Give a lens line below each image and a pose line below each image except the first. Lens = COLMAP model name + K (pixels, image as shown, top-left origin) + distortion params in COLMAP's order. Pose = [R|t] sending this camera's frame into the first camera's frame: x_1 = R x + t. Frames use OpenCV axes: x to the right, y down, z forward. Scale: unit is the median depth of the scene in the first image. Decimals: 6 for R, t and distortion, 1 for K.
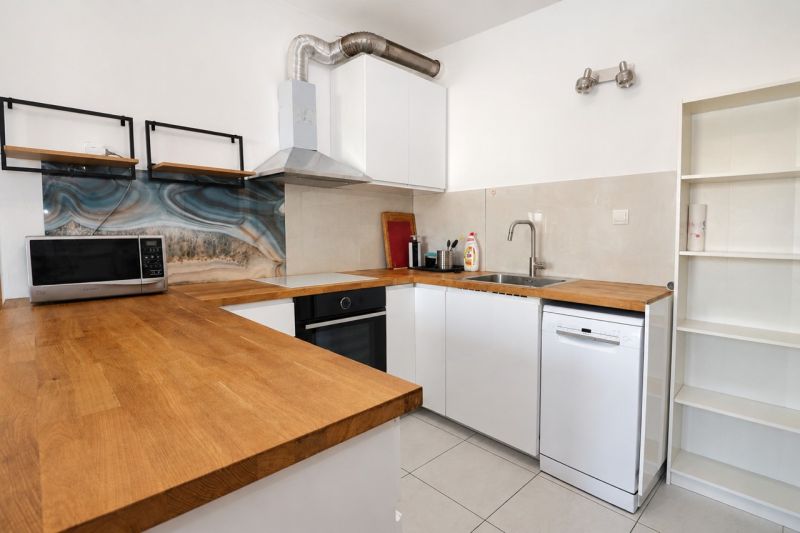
lens RADIAL K [[391.4, 0, 402.7], [0, 391.4, 265.5], [0, 0, 1]] dist [-0.004150, 0.002484]
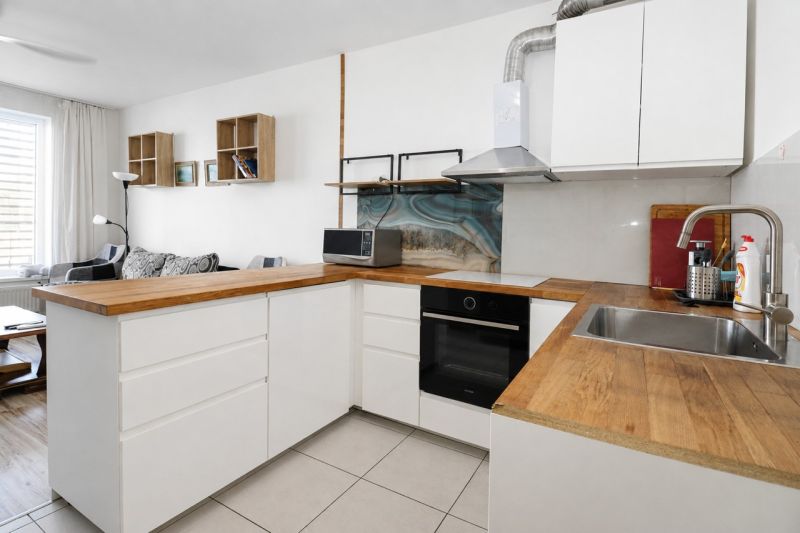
lens RADIAL K [[391.4, 0, 424.0], [0, 391.4, 244.9], [0, 0, 1]] dist [-0.004150, 0.002484]
pose [[0.312006, 0.045166, -0.949006, 0.706371], [-0.106547, 0.994232, 0.012289, -0.044646], [0.944087, 0.097280, 0.315019, 0.557333]]
